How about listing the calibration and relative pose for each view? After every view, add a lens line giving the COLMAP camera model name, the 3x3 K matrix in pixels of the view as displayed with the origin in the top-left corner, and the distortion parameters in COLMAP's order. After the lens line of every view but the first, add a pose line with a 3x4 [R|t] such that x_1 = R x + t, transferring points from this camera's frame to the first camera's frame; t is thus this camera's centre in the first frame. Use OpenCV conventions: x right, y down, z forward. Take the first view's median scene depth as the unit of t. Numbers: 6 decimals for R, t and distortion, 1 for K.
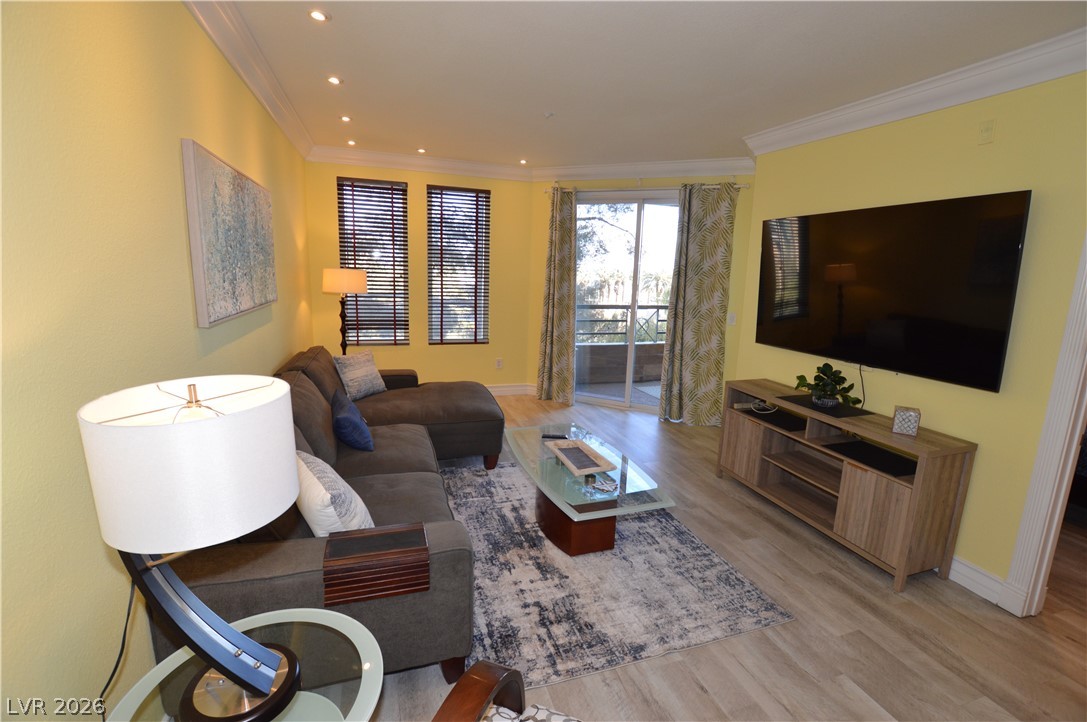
lens RADIAL K [[480.1, 0, 540.1], [0, 480.1, 356.8], [0, 0, 1]] dist [-0.035683, 0.003094]
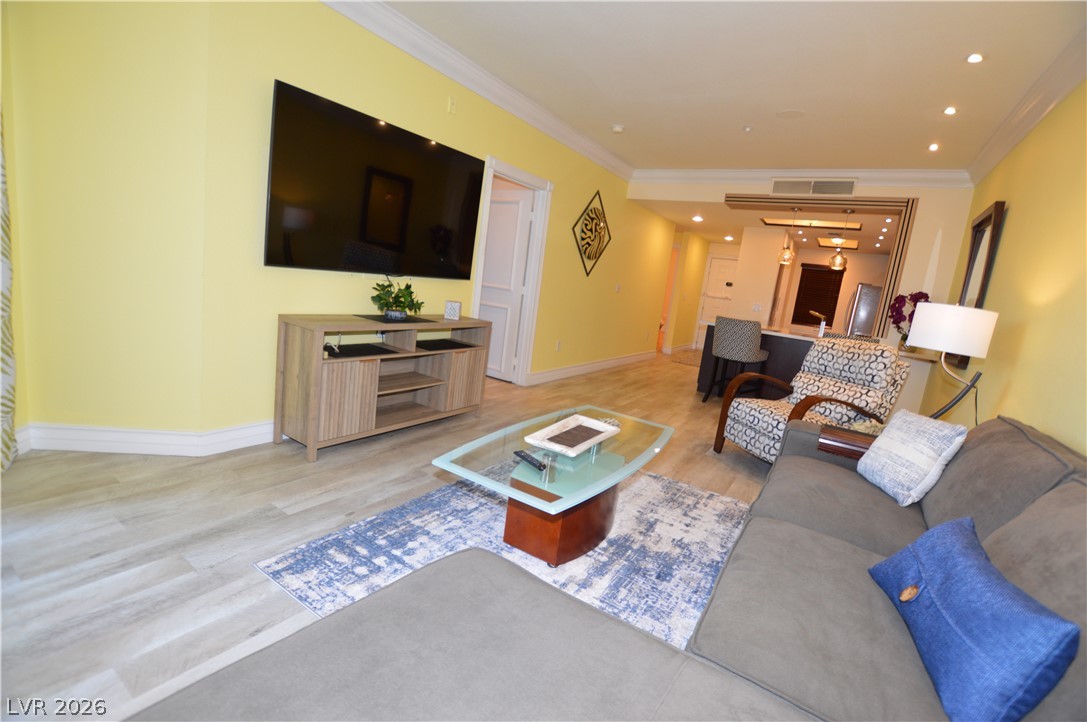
lens RADIAL K [[480.1, 0, 542.5], [0, 480.1, 356.7], [0, 0, 1]] dist [-0.035683, 0.003094]
pose [[-0.620422, -0.241233, 0.746246, -0.448898], [-0.006611, 0.953094, 0.302603, -0.155218], [-0.784241, 0.182808, -0.592915, 1.510788]]
